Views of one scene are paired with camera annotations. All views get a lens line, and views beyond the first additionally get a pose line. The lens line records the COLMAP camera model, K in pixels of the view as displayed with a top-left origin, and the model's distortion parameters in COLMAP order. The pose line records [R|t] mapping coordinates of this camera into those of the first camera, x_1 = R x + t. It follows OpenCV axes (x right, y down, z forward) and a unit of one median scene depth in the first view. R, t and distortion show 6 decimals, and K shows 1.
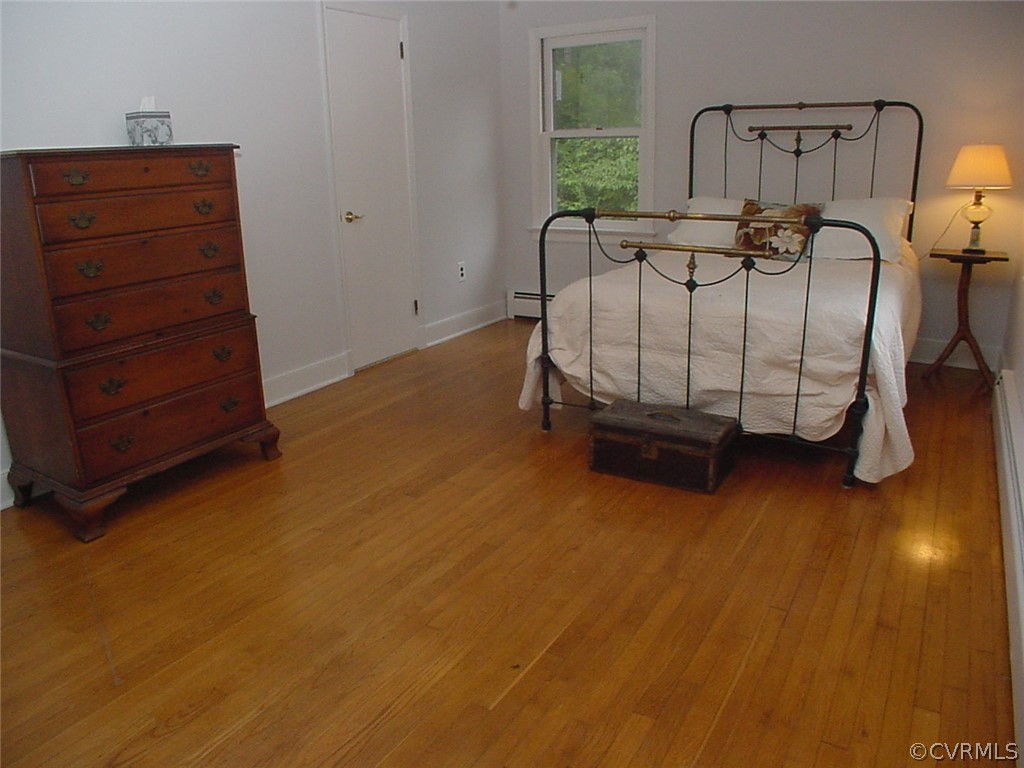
lens RADIAL K [[761.3, 0, 512.0], [0, 761.3, 384.0], [0, 0, 1]] dist [-0.127885, 0.042117]
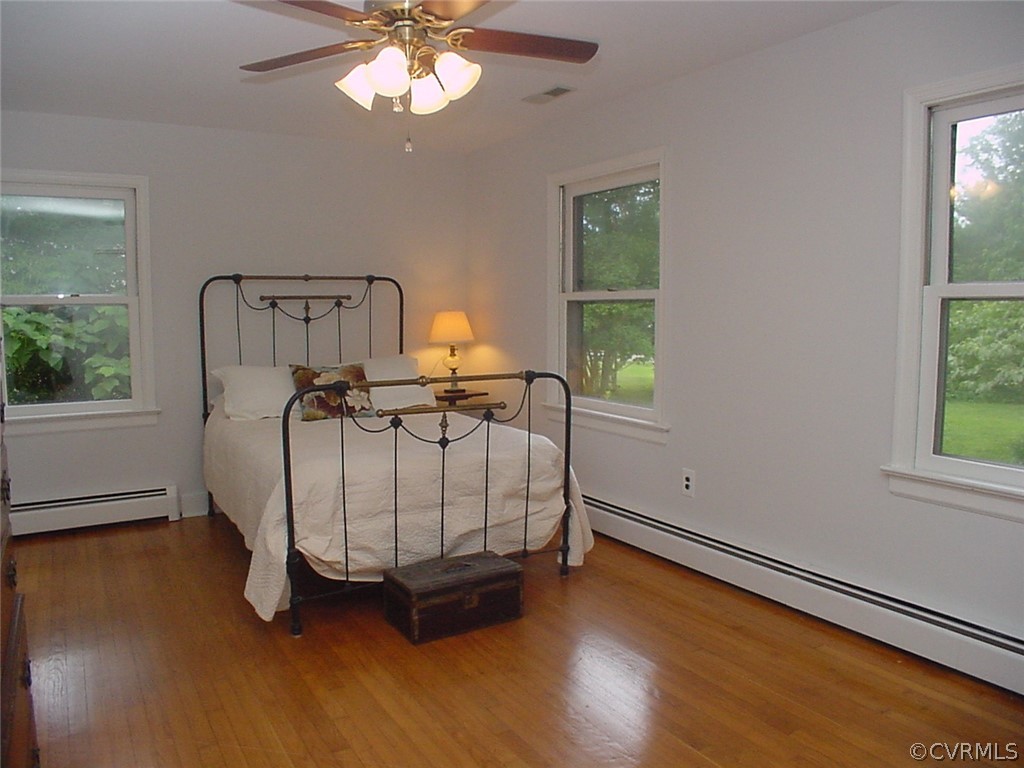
lens RADIAL K [[761.3, 0, 512.0], [0, 761.3, 384.0], [0, 0, 1]] dist [-0.127885, 0.042117]
pose [[0.443117, -0.067278, 0.893936, -0.655656], [0.254816, 0.965500, -0.053646, -0.121173], [-0.859486, 0.251560, 0.444973, 0.383481]]
